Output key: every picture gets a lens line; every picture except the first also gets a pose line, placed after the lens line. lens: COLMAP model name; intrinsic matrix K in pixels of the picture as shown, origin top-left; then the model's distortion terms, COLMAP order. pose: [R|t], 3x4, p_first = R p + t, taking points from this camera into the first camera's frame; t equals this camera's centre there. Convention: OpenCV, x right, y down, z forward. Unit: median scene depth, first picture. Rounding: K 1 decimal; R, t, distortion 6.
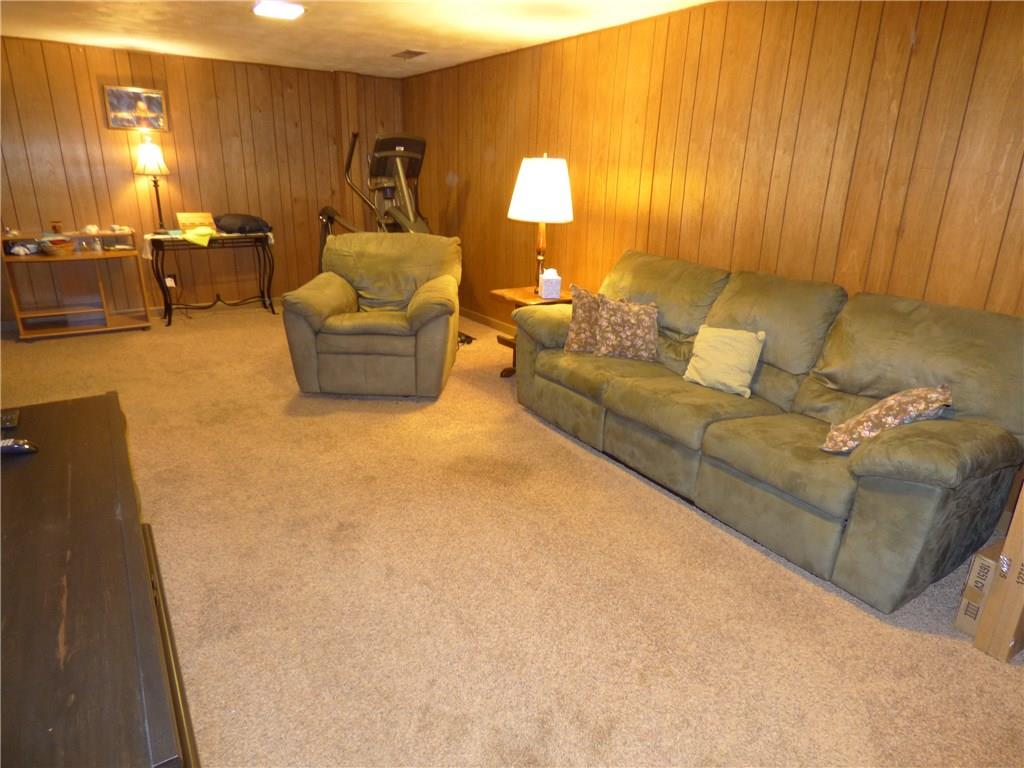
lens RADIAL K [[612.6, 0, 514.2], [0, 612.6, 381.0], [0, 0, 1]] dist [-0.004838, -0.003459]
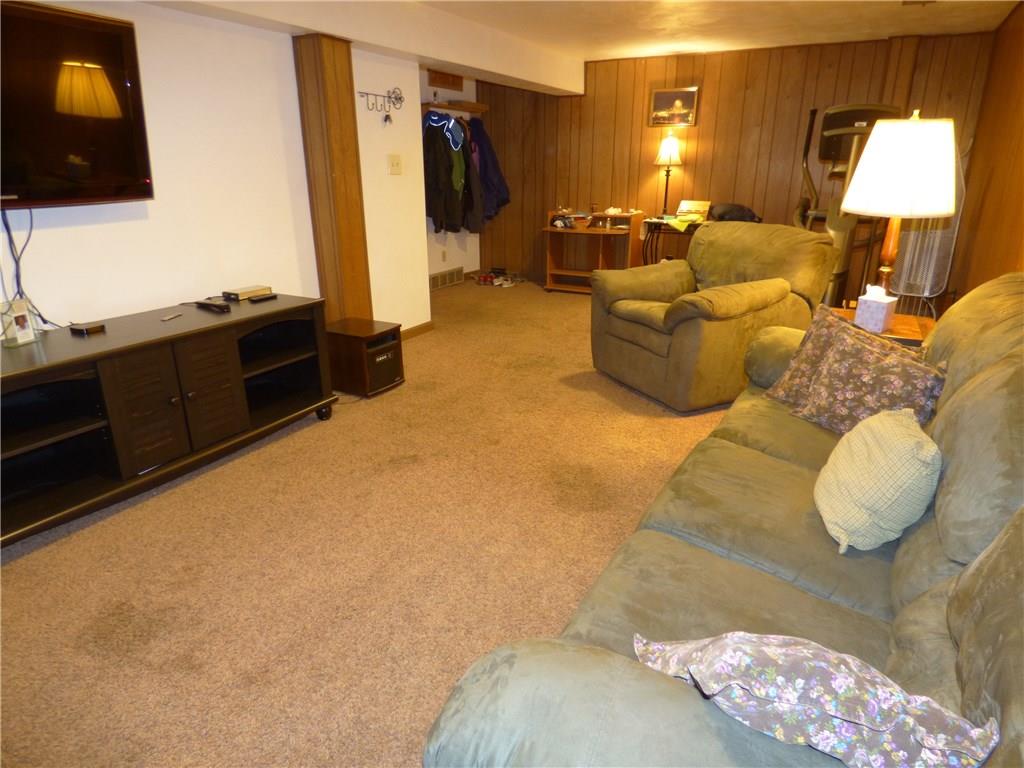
lens RADIAL K [[612.6, 0, 514.2], [0, 612.6, 381.0], [0, 0, 1]] dist [-0.004838, -0.003459]
pose [[0.461326, 0.271201, -0.844766, 0.462458], [-0.275346, 0.948888, 0.154261, -0.079775], [0.843423, 0.161439, 0.512420, 0.345320]]
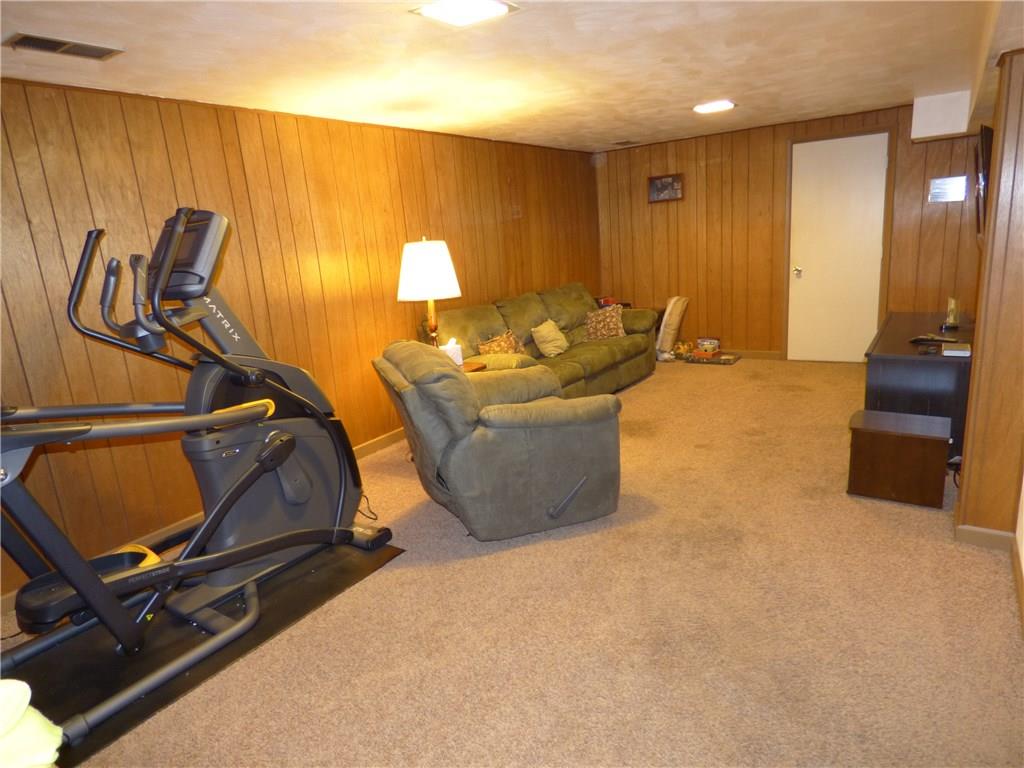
lens RADIAL K [[612.6, 0, 514.2], [0, 612.6, 381.0], [0, 0, 1]] dist [-0.004838, -0.003459]
pose [[-0.360291, -0.225591, 0.905151, -0.968353], [0.367381, 0.857585, 0.359970, -0.464834], [-0.857451, 0.462230, -0.226103, 1.179017]]
